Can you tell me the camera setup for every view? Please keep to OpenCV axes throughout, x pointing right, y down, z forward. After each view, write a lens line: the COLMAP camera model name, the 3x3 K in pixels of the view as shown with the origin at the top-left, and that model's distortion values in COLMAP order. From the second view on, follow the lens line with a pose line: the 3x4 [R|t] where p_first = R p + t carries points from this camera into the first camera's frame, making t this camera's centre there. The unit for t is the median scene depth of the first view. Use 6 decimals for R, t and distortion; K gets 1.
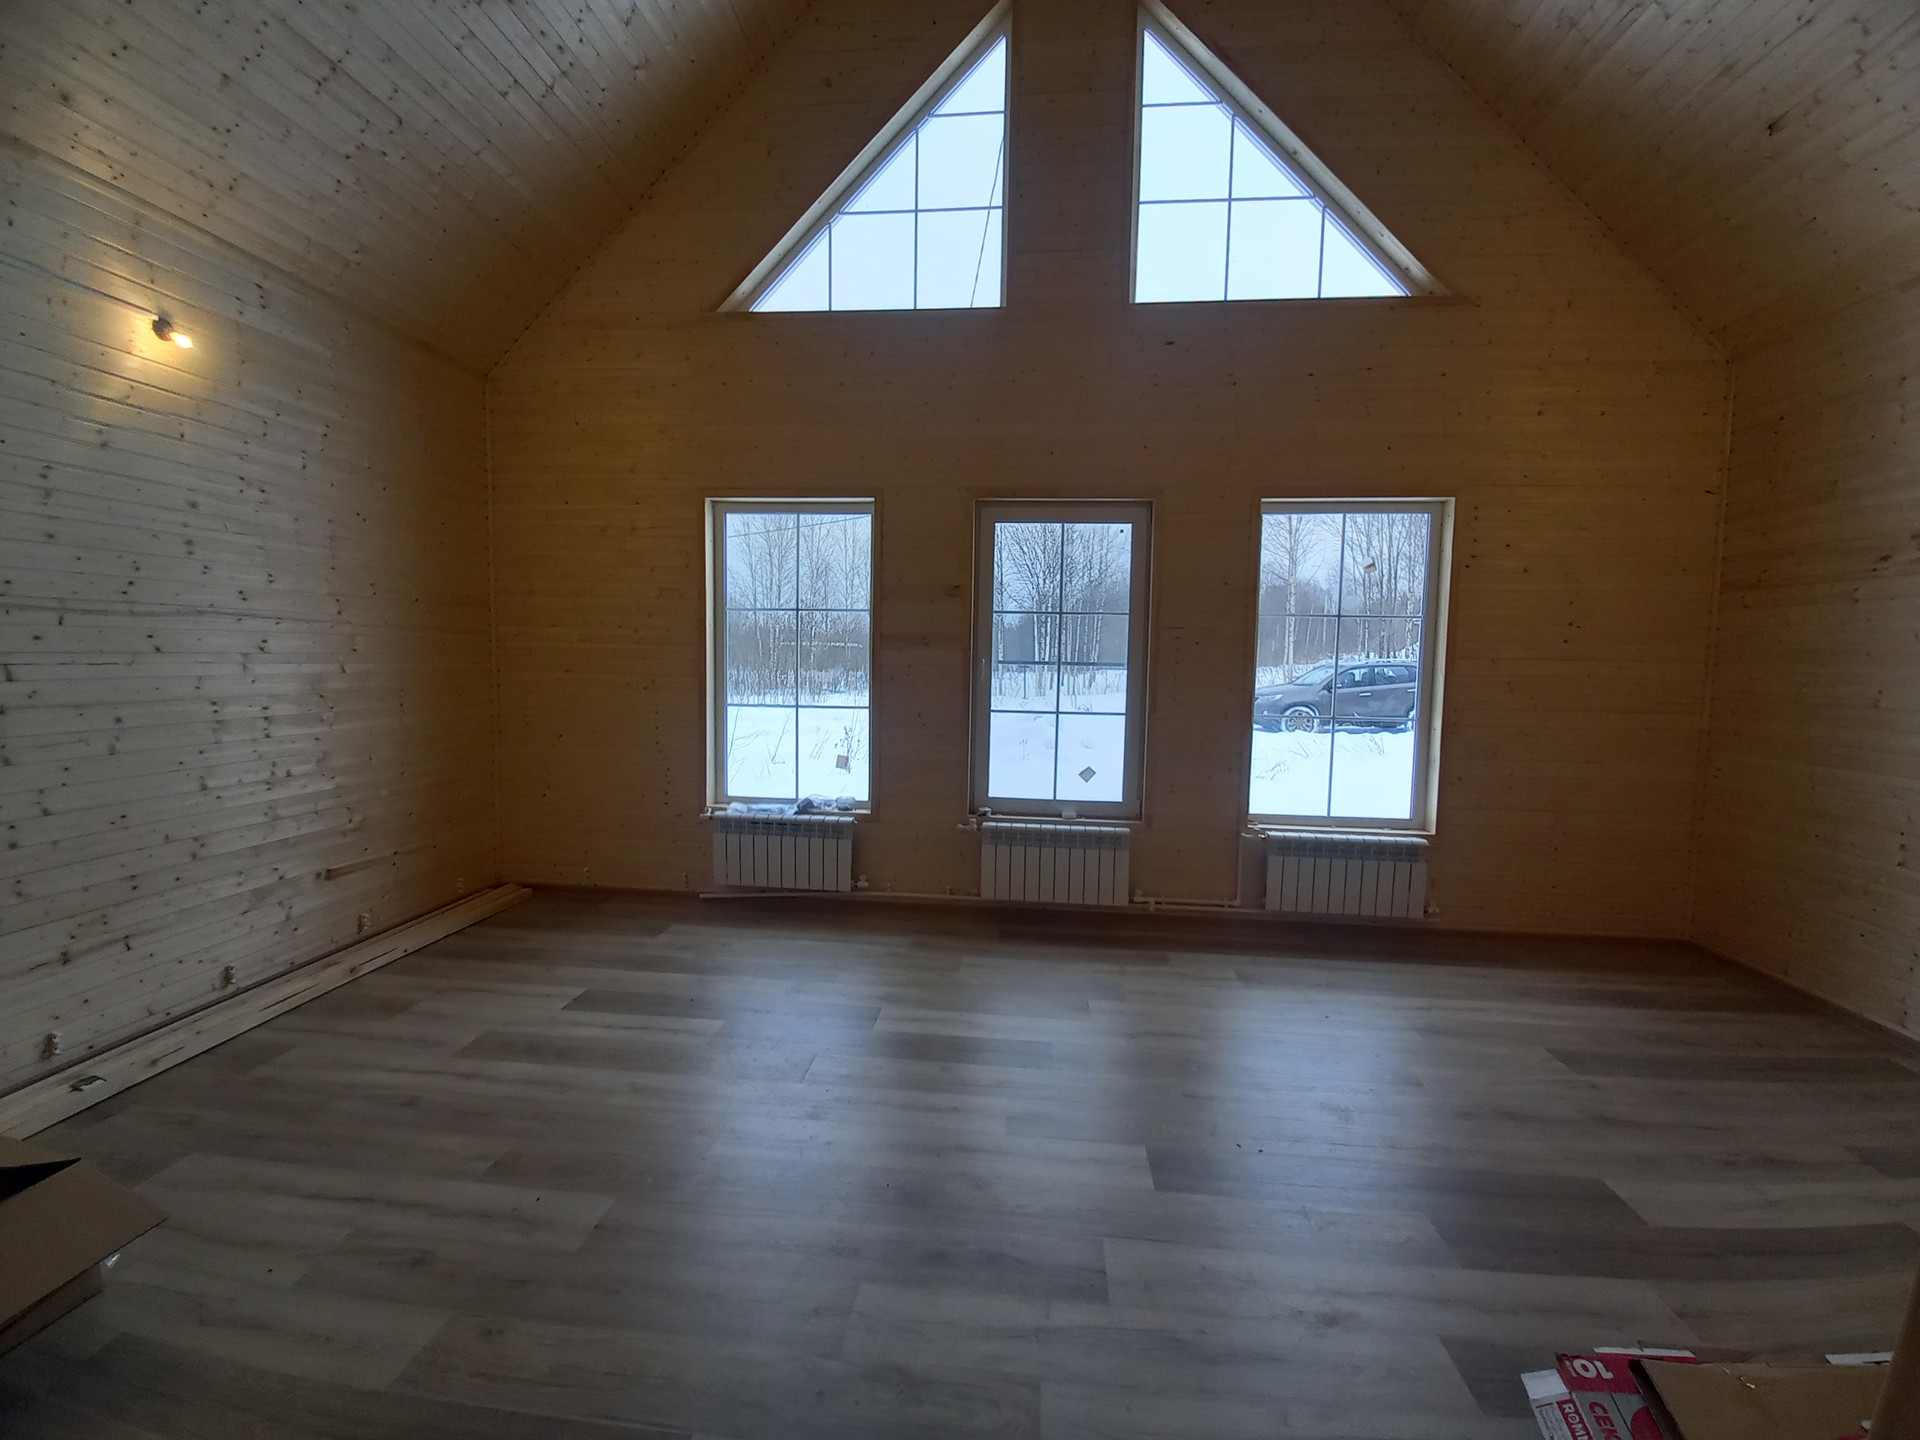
lens RADIAL K [[752.2, 0, 969.2], [0, 752.2, 710.7], [0, 0, 1]] dist [0.009235, -0.012444]
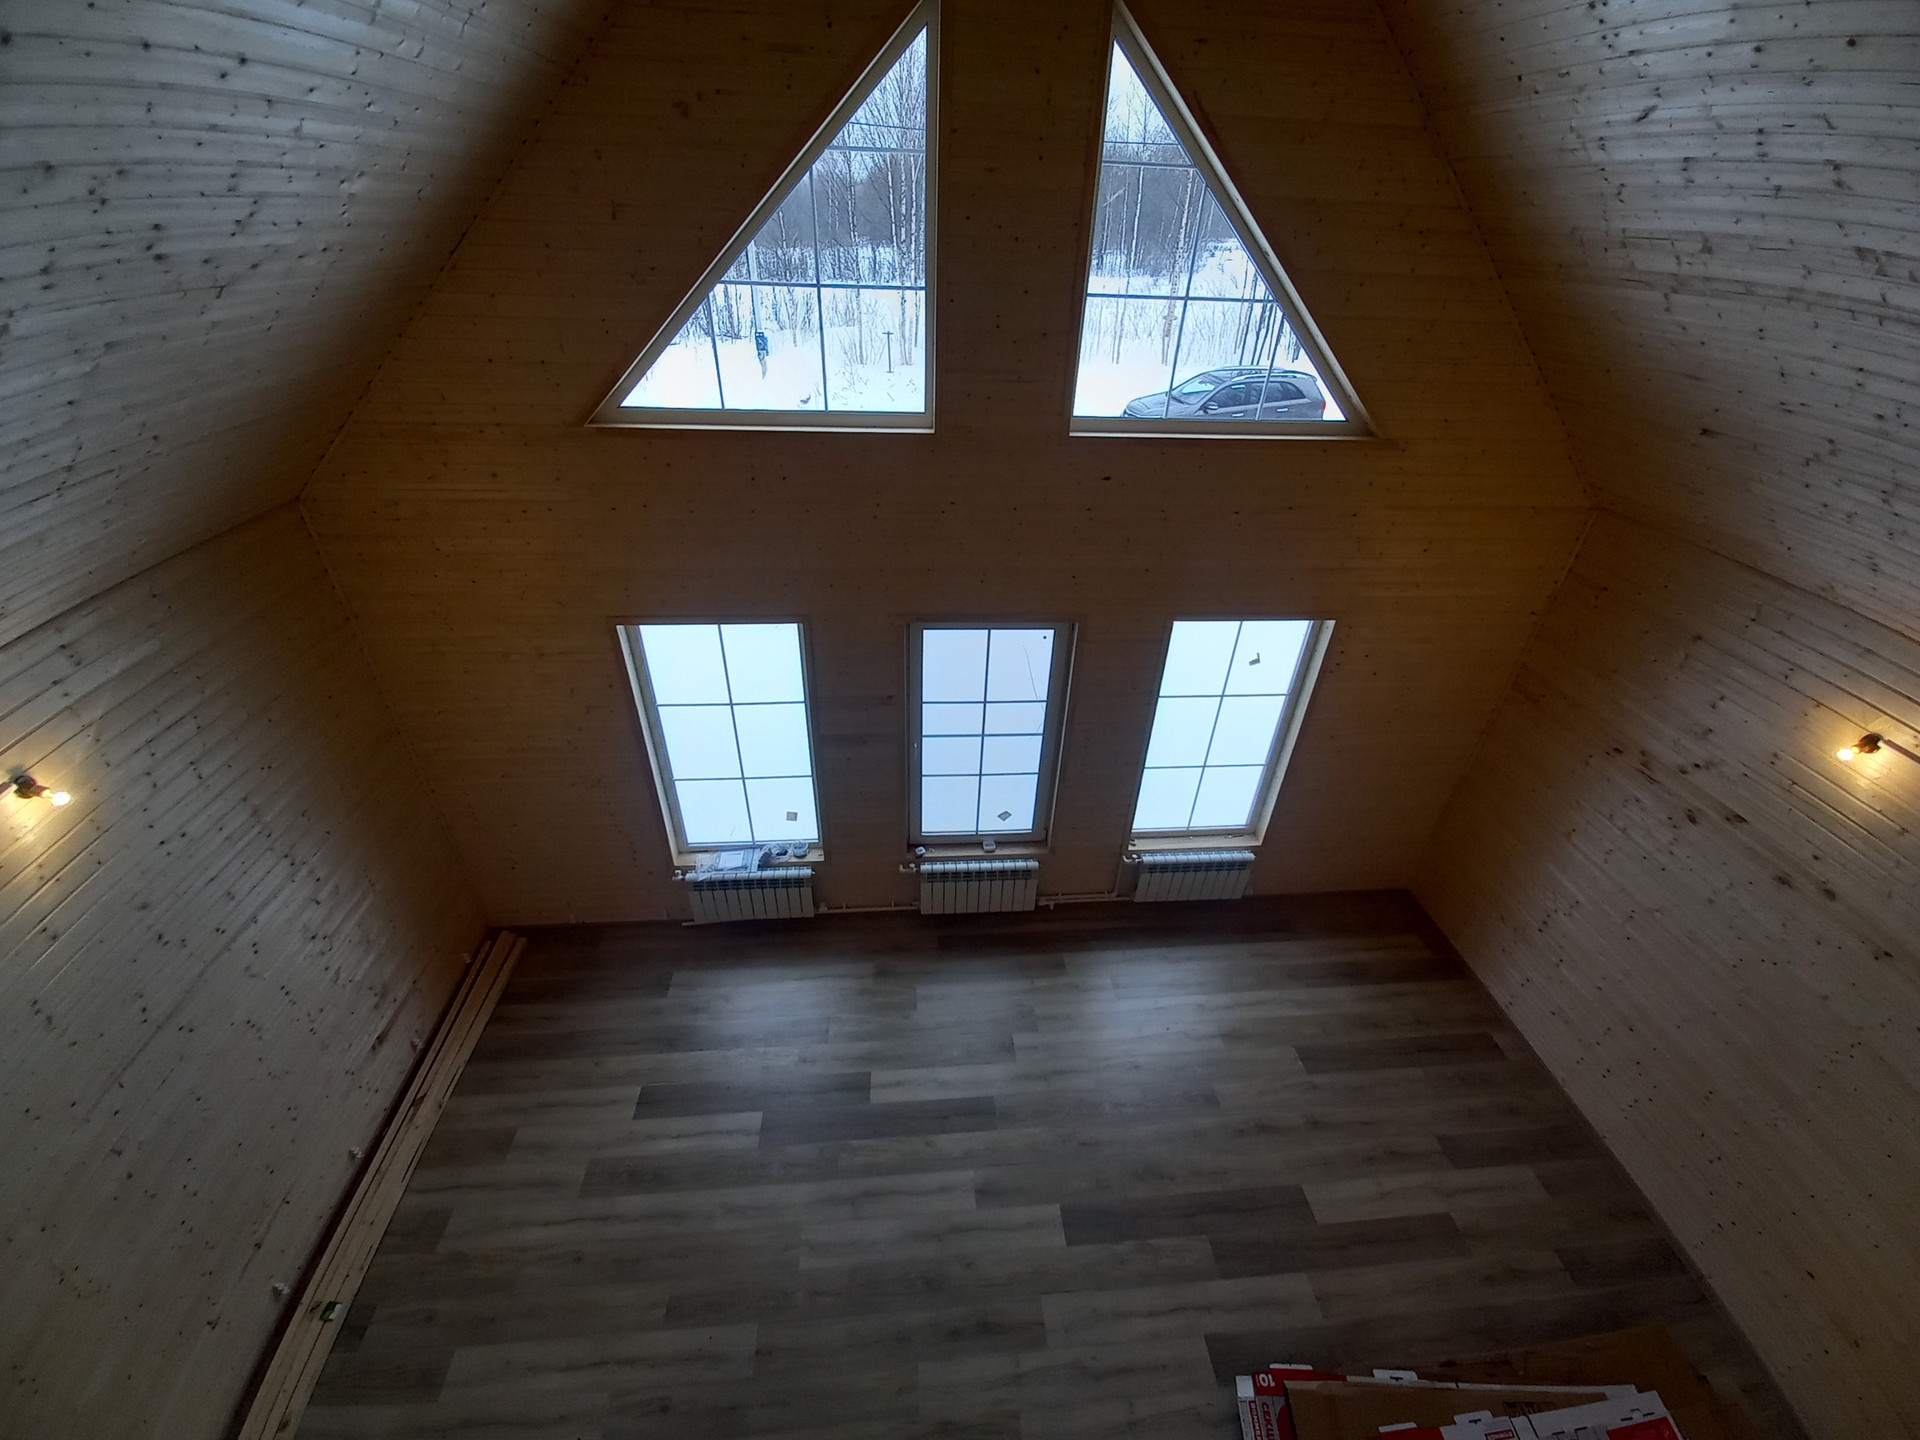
lens RADIAL K [[748.7, 0, 967.4], [0, 748.7, 711.4], [0, 0, 1]] dist [0.019862, -0.017115]
pose [[0.983911, -0.082112, 0.158670, -0.081604], [-0.005807, 0.872955, 0.487766, -0.680896], [-0.178563, -0.480840, 0.858433, 0.067699]]
